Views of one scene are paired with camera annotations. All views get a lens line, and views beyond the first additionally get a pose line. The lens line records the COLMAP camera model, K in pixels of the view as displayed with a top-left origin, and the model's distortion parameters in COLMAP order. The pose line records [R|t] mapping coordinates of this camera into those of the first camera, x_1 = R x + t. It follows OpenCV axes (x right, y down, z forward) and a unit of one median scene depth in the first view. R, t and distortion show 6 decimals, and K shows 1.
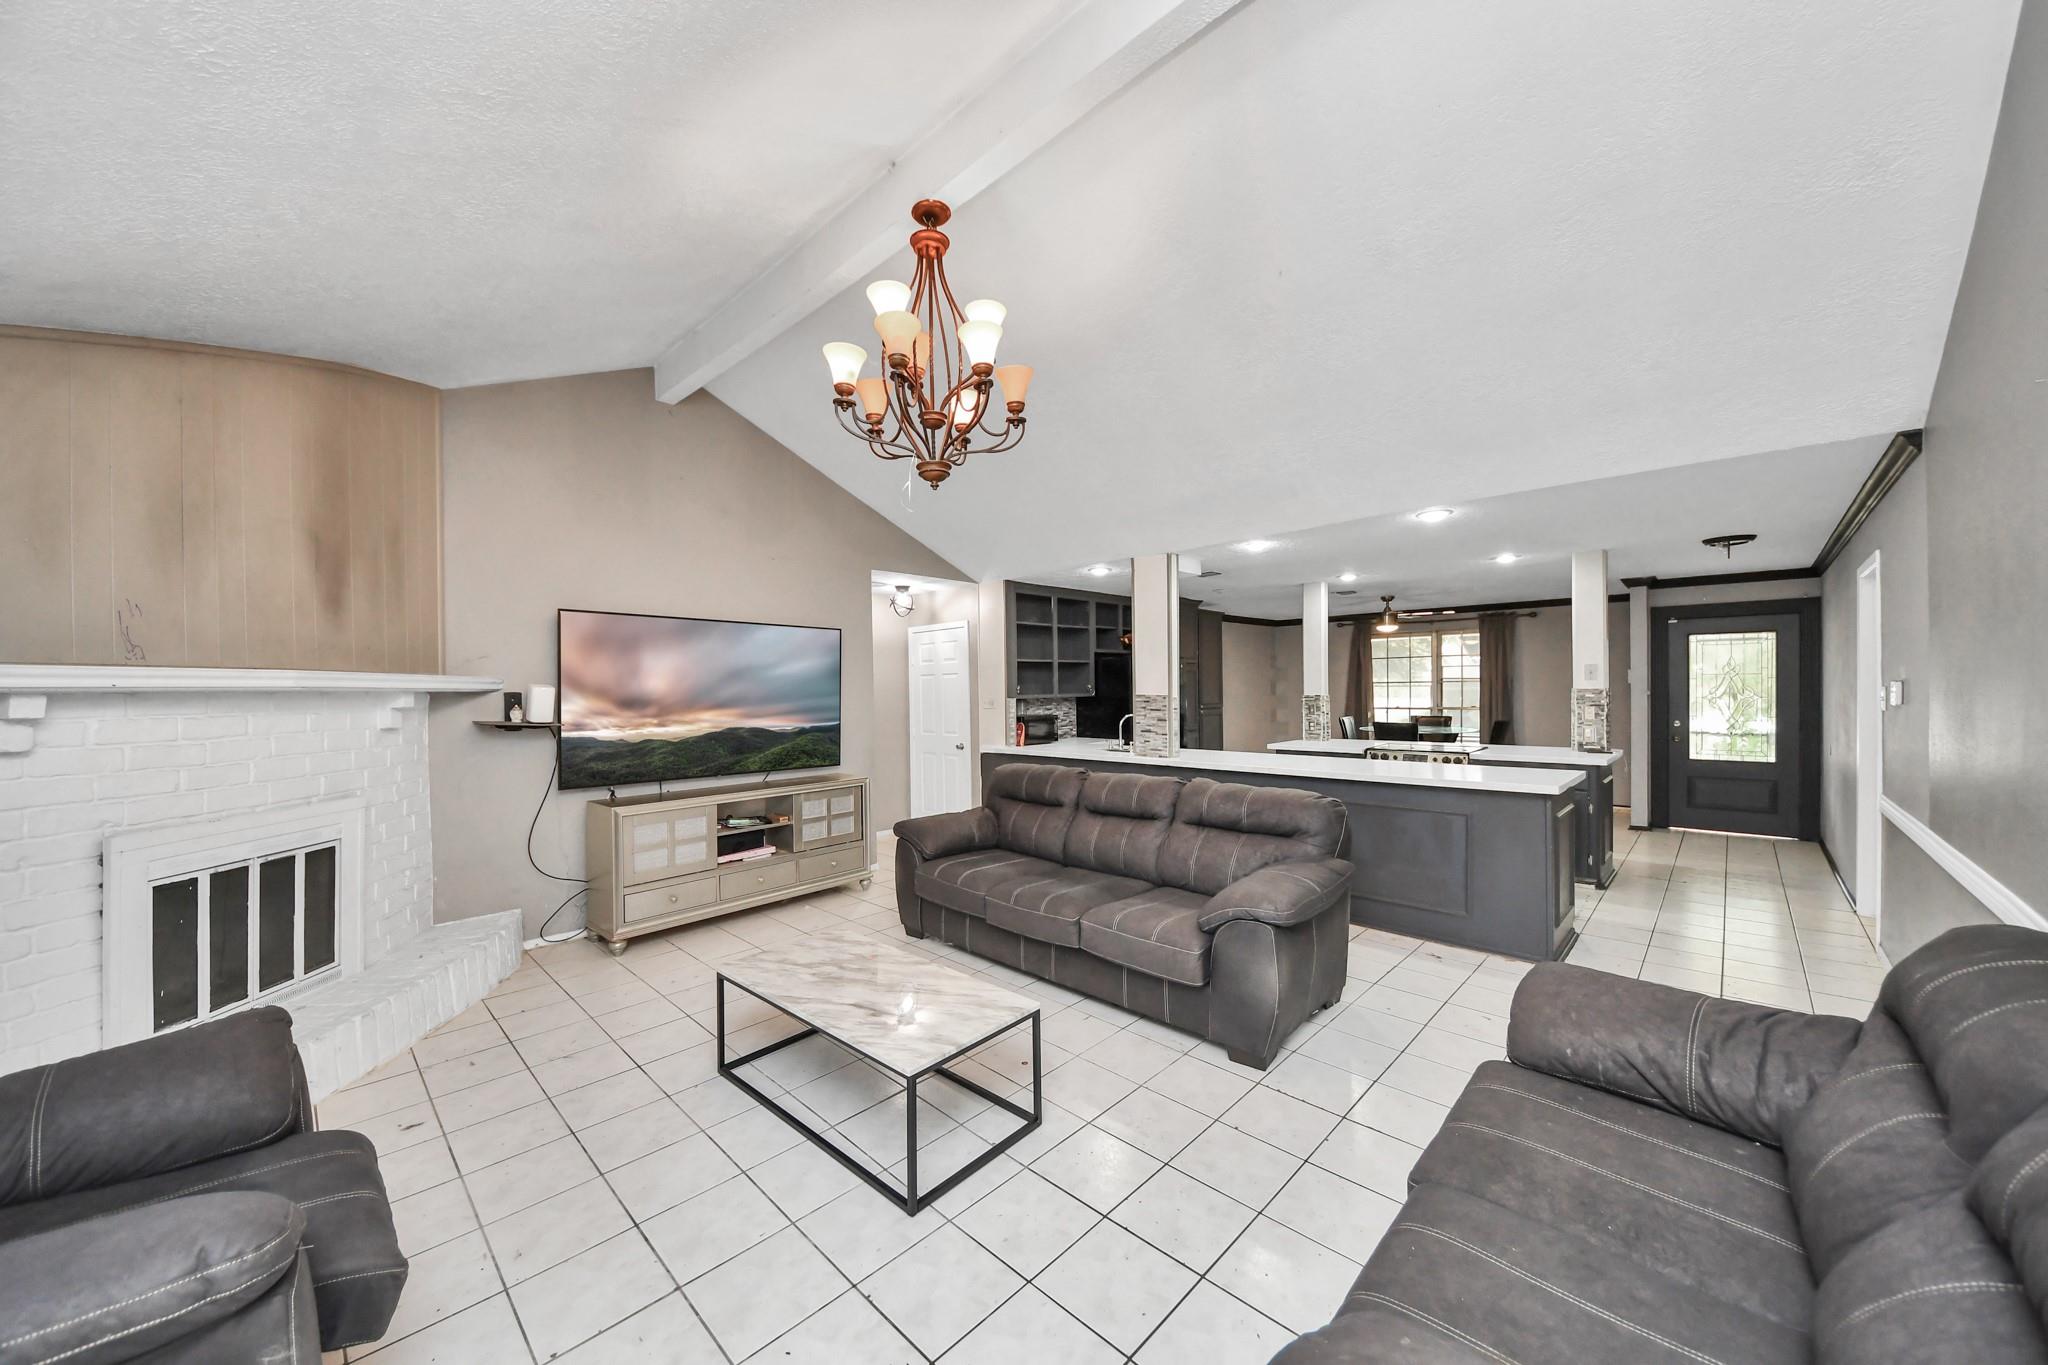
lens RADIAL K [[731.2, 0, 1011.5], [0, 731.2, 688.9], [0, 0, 1]] dist [0.013970, -0.015432]
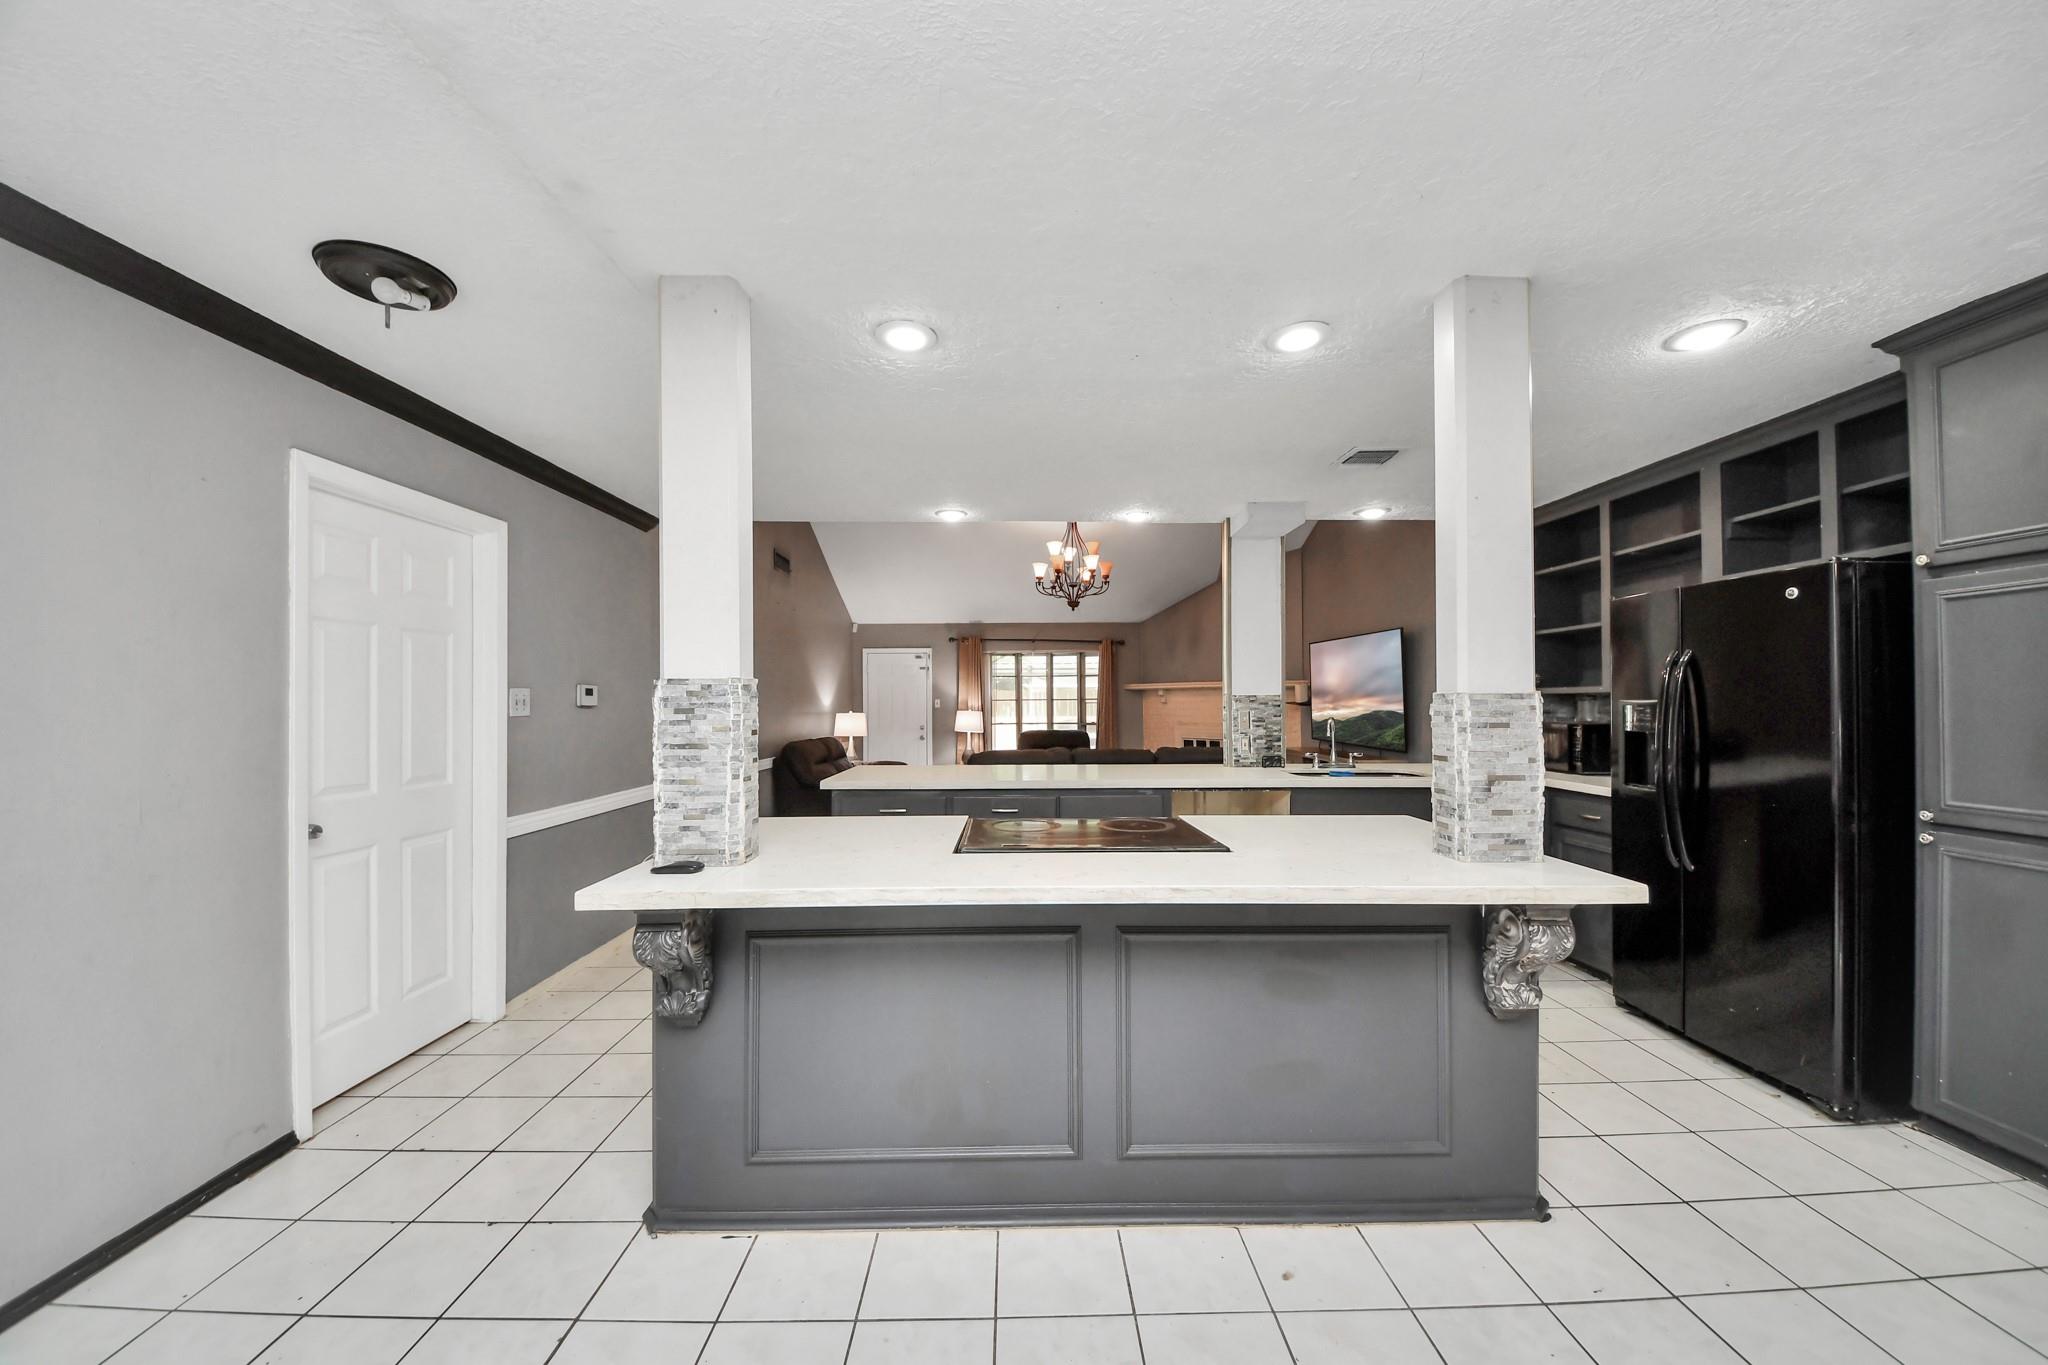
lens RADIAL K [[712.4, 0, 1022.8], [0, 712.4, 701.1], [0, 0, 1]] dist [0.026445, -0.016214]
pose [[-0.697079, 0.018873, -0.716746, 0.783855], [0.014022, 0.999821, 0.012690, 0.005843], [0.716858, -0.001204, -0.697219, 1.138023]]
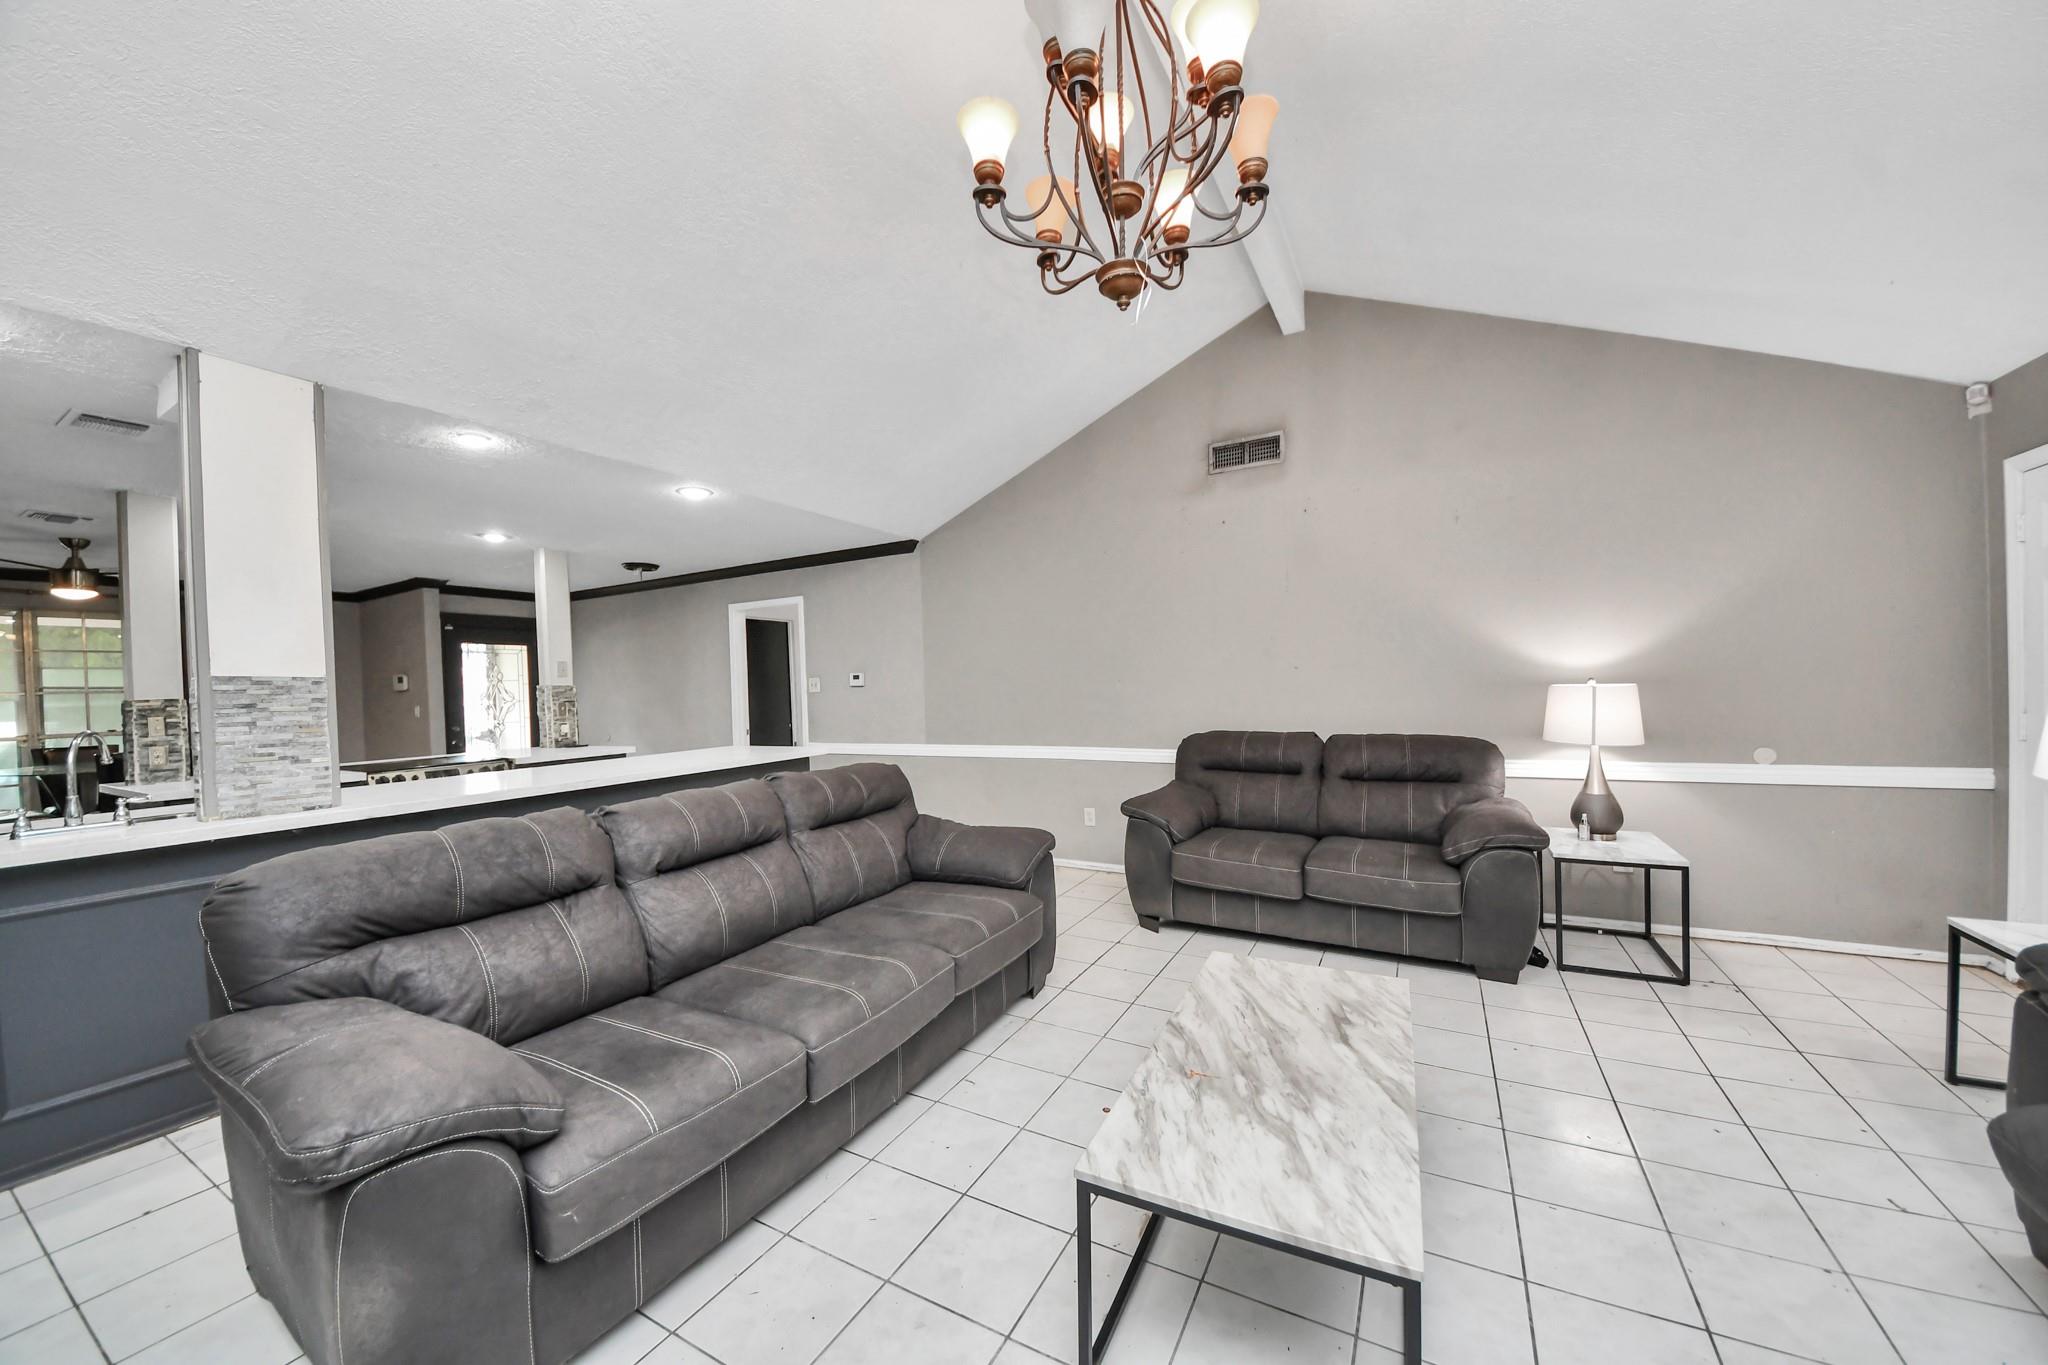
lens RADIAL K [[729.3, 0, 1025.6], [0, 729.3, 693.9], [0, 0, 1]] dist [0.041000, -0.024783]
pose [[-0.270654, 0.011497, 0.962608, -0.308147], [0.036196, 0.999343, -0.001758, 0.030978], [-0.961996, 0.034366, -0.270892, 0.554663]]
